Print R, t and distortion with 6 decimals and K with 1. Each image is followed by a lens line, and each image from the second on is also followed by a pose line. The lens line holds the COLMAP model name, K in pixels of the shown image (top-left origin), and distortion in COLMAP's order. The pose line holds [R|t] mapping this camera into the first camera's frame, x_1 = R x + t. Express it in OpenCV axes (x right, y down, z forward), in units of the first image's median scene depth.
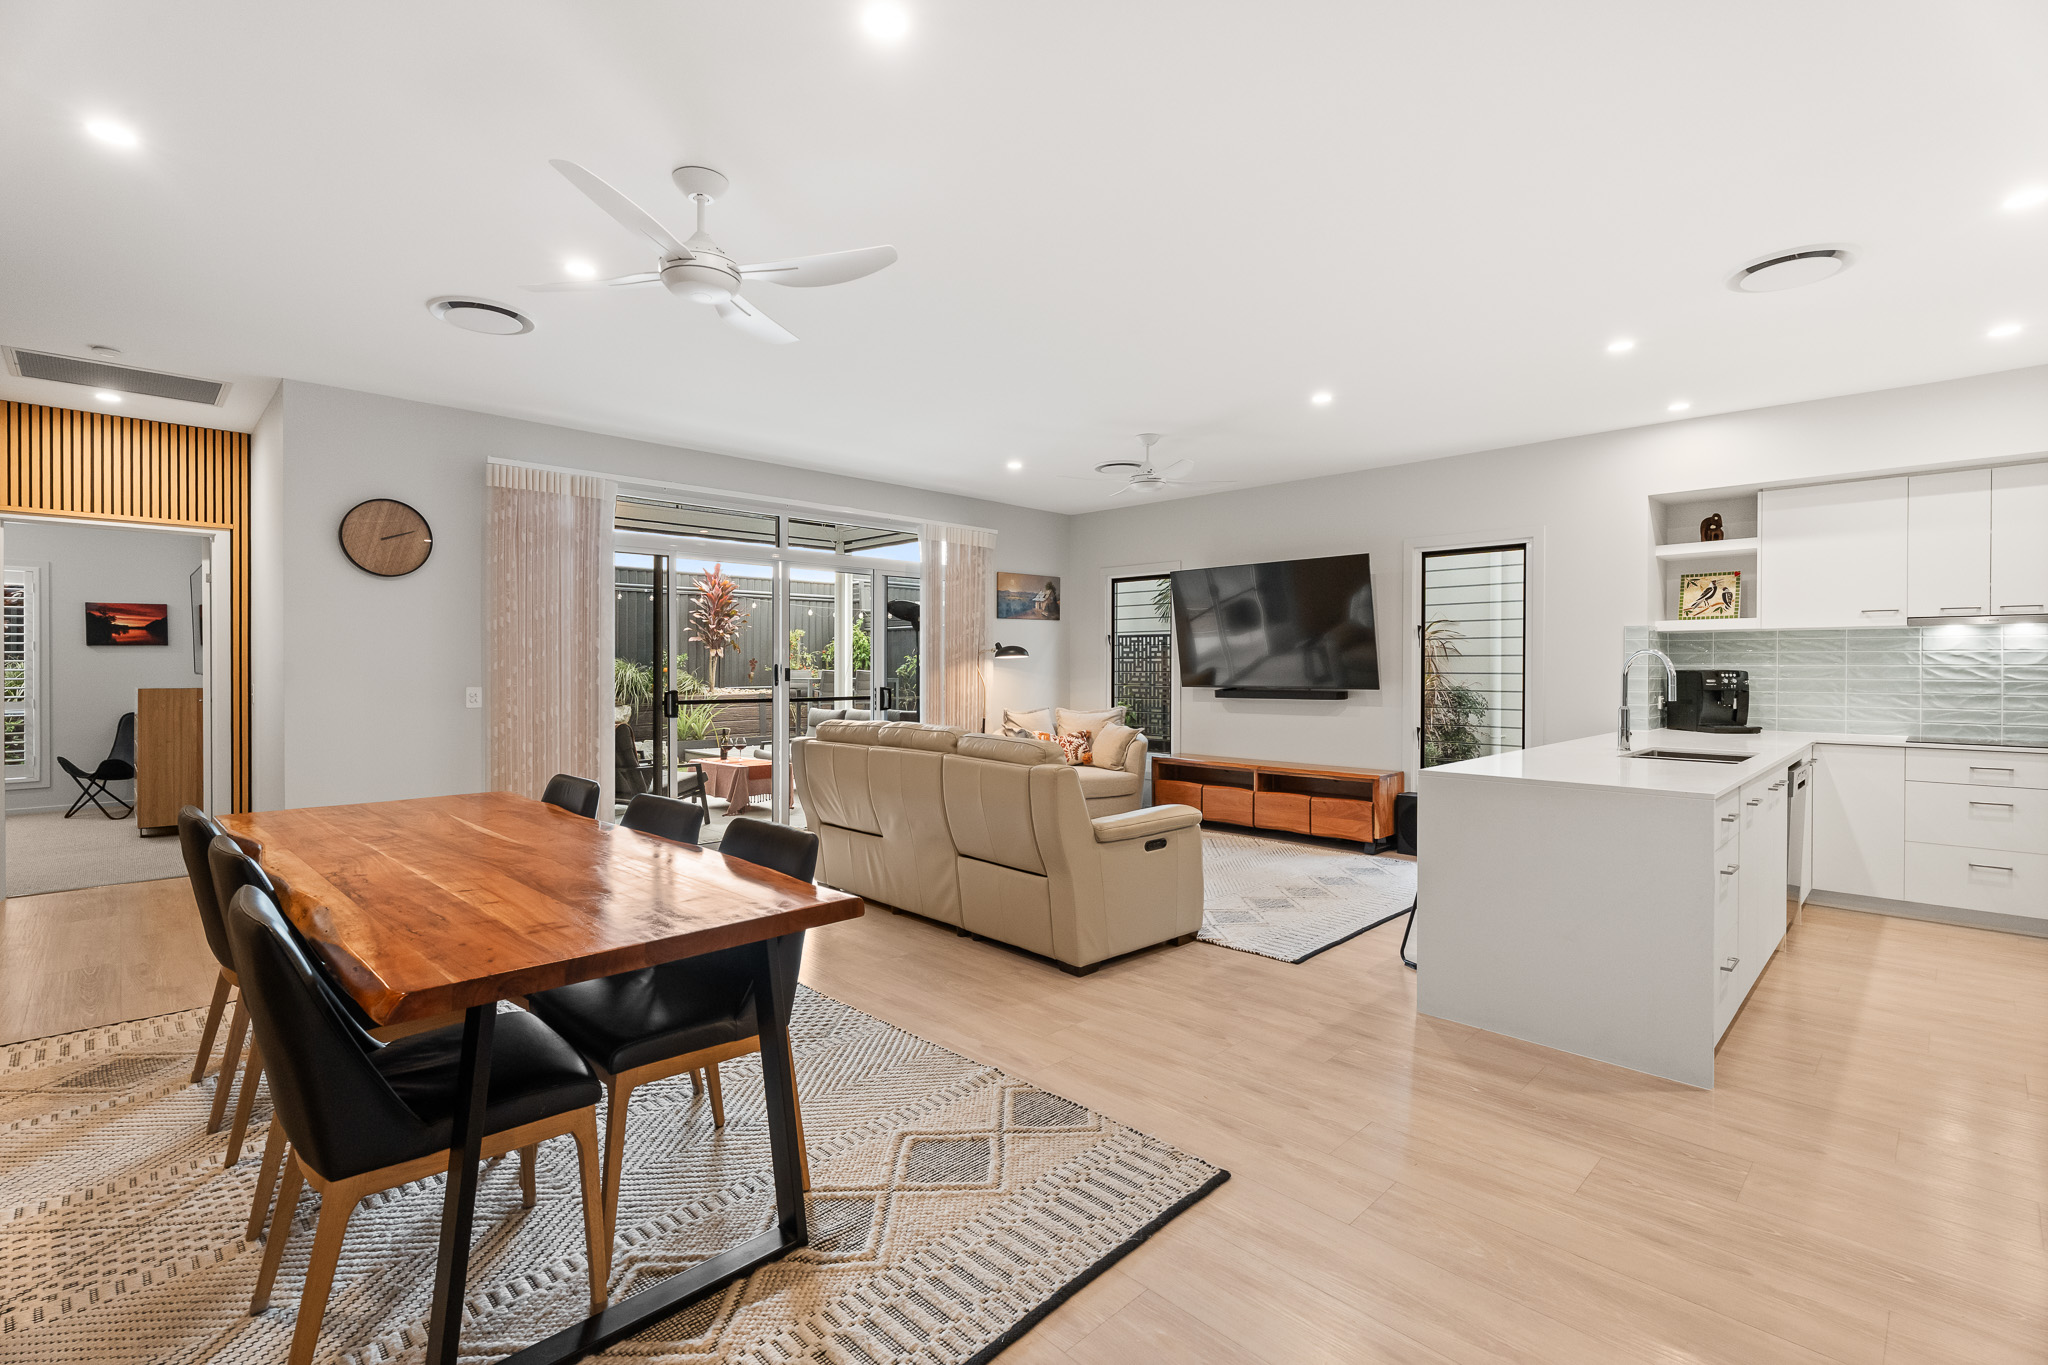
lens RADIAL K [[933.3, 0, 1027.4], [0, 933.3, 670.6], [0, 0, 1]] dist [-0.008938, 0.003633]
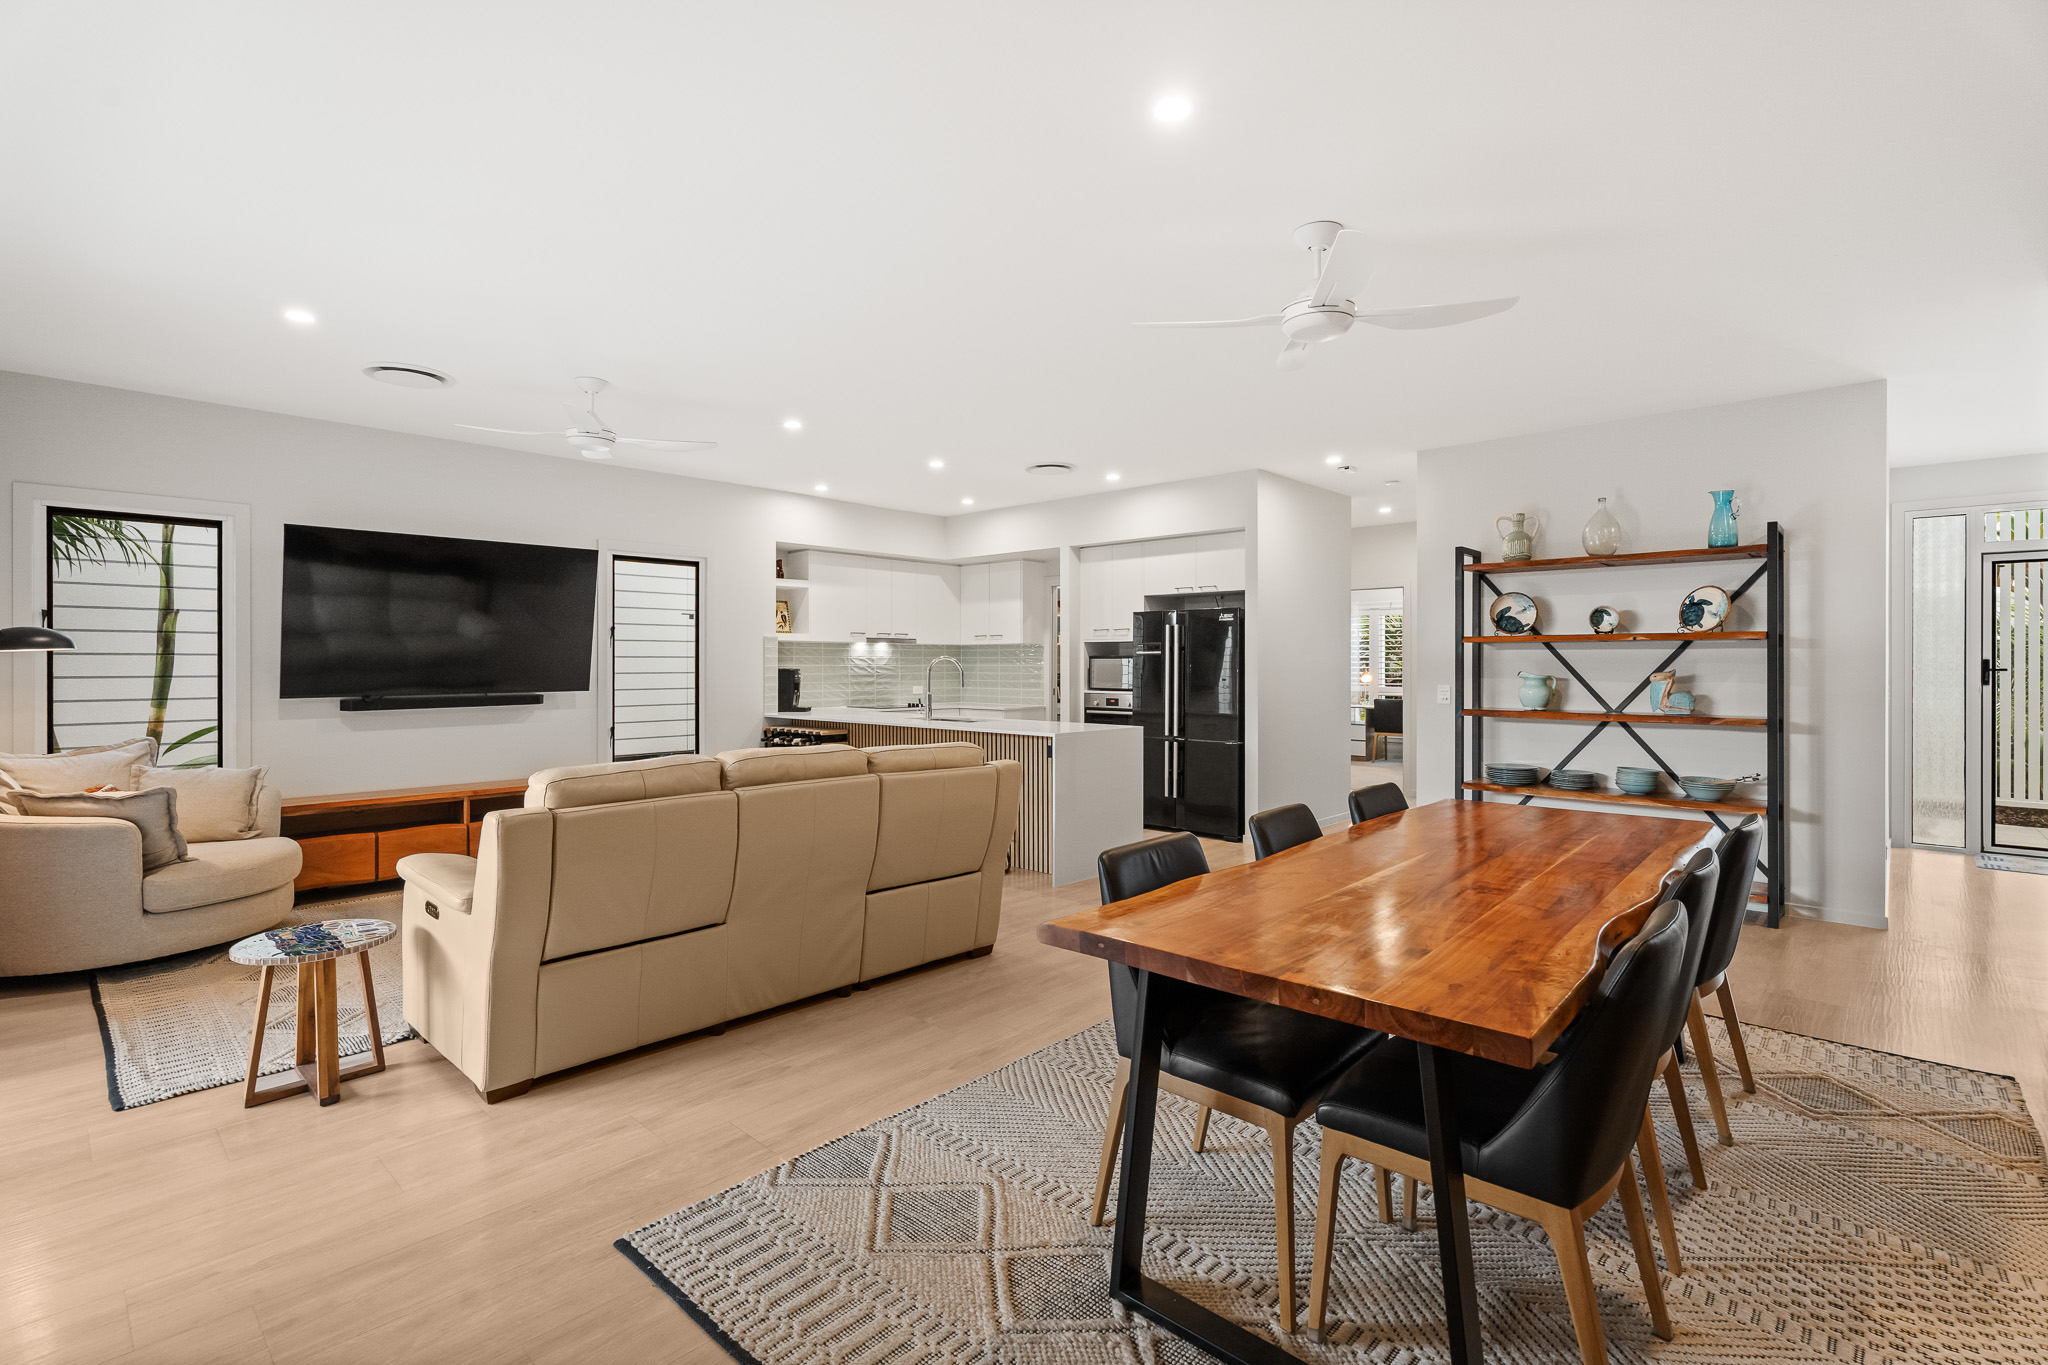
lens RADIAL K [[933.3, 0, 1023.9], [0, 933.3, 668.1], [0, 0, 1]] dist [-0.008938, 0.003633]
pose [[-0.035865, -0.005476, 0.999342, -0.586956], [0.005266, 0.999970, 0.005668, -0.006445], [-0.999343, 0.005466, -0.035835, 0.567227]]
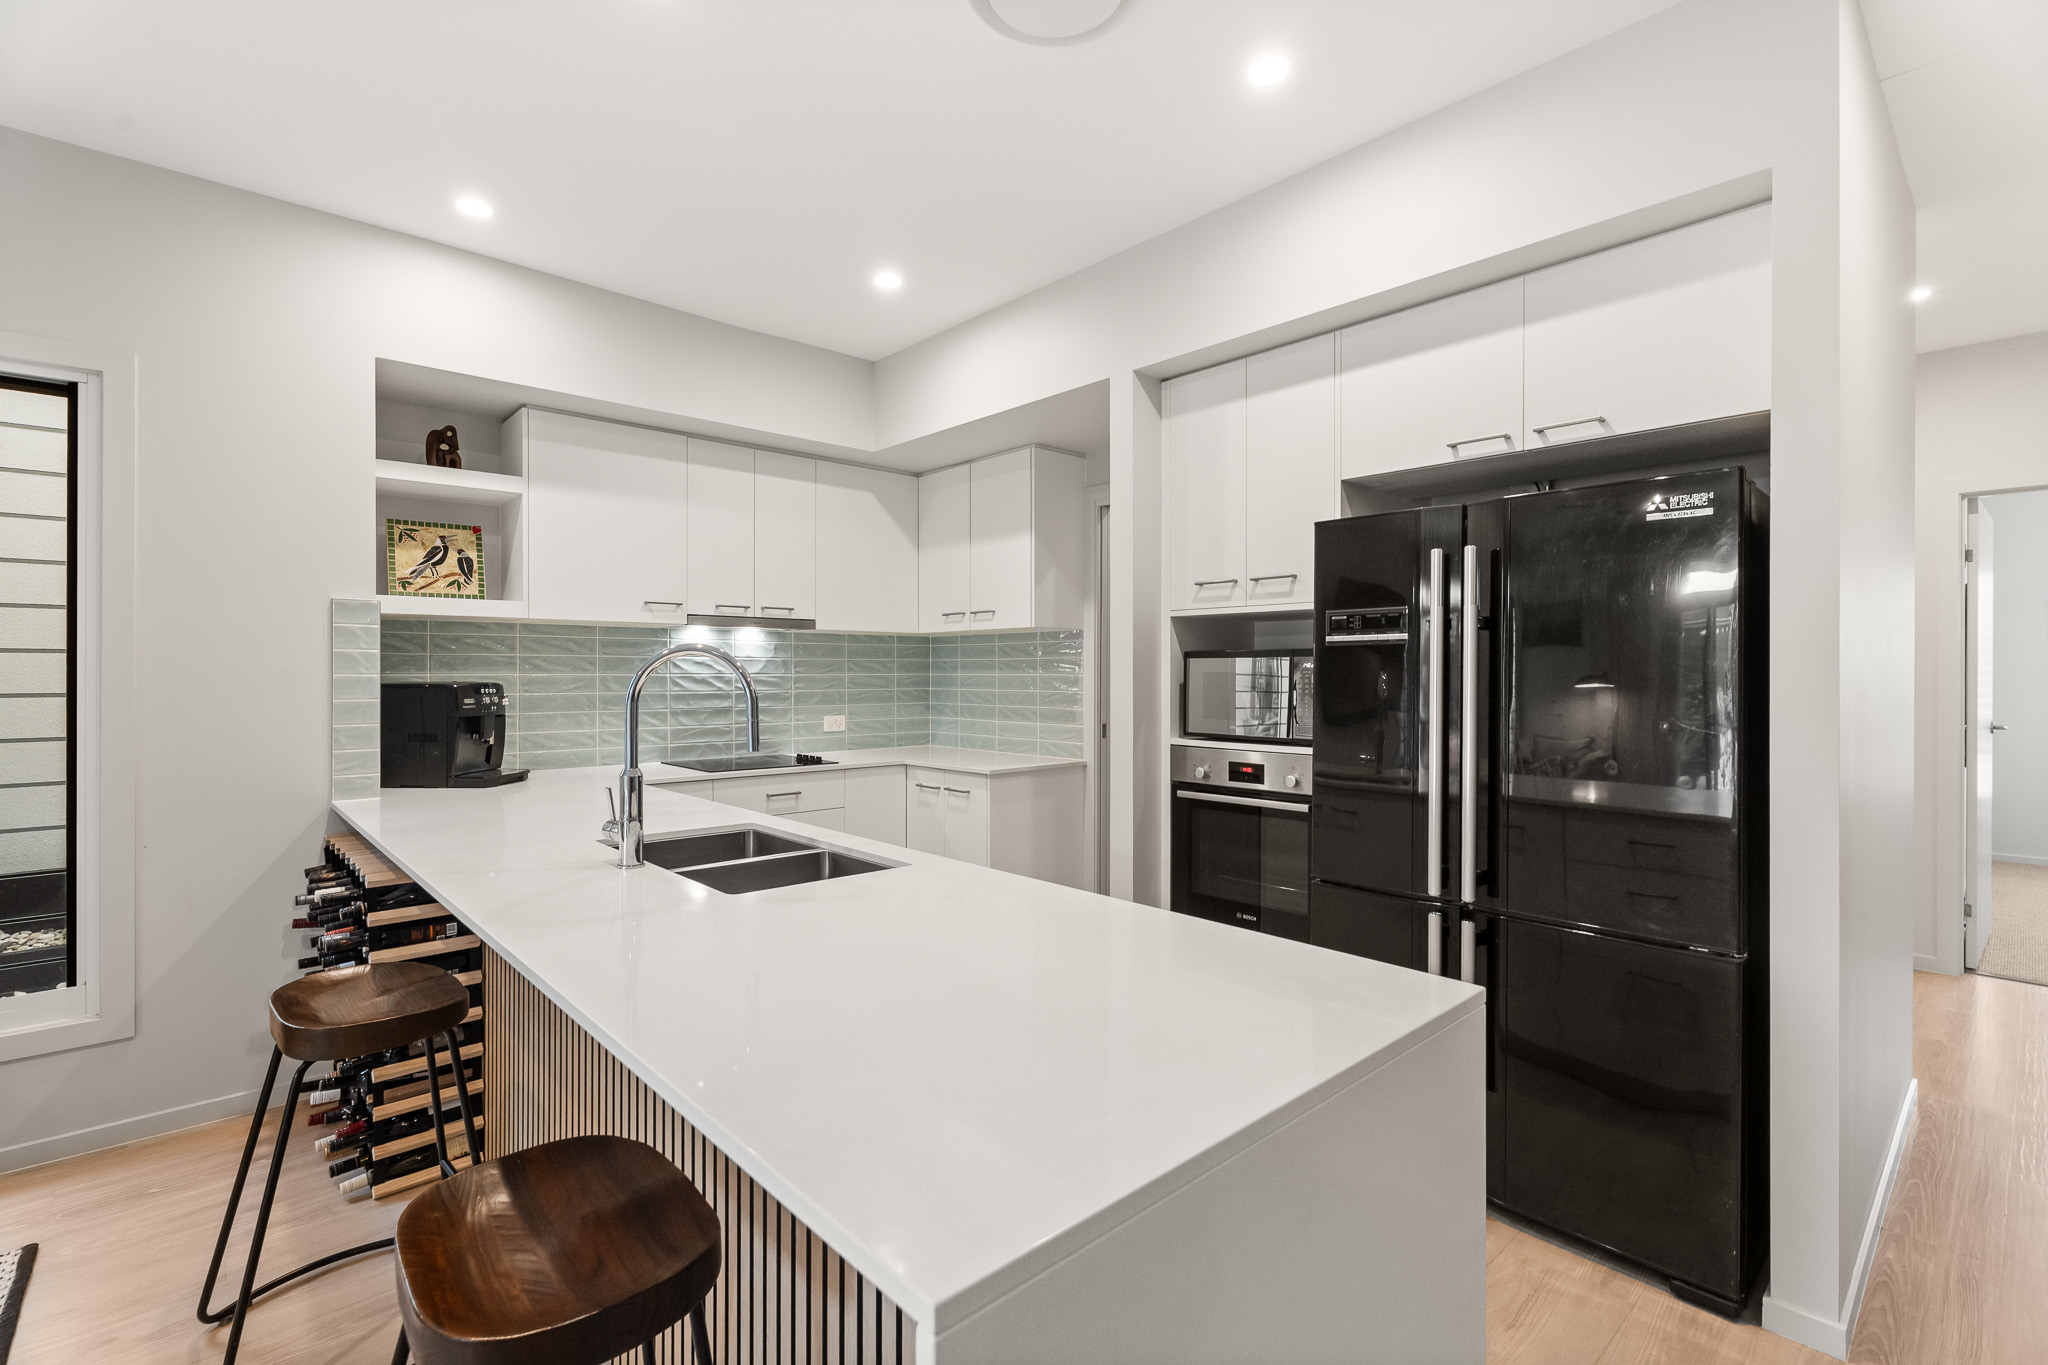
lens RADIAL K [[933.3, 0, 1012.8], [0, 933.3, 678.8], [0, 0, 1]] dist [-0.008938, 0.003633]
pose [[0.061230, -0.008237, 0.998090, 0.129085], [0.005161, 0.999955, 0.007935, -0.005042], [-0.998110, 0.004665, 0.061270, 0.497893]]
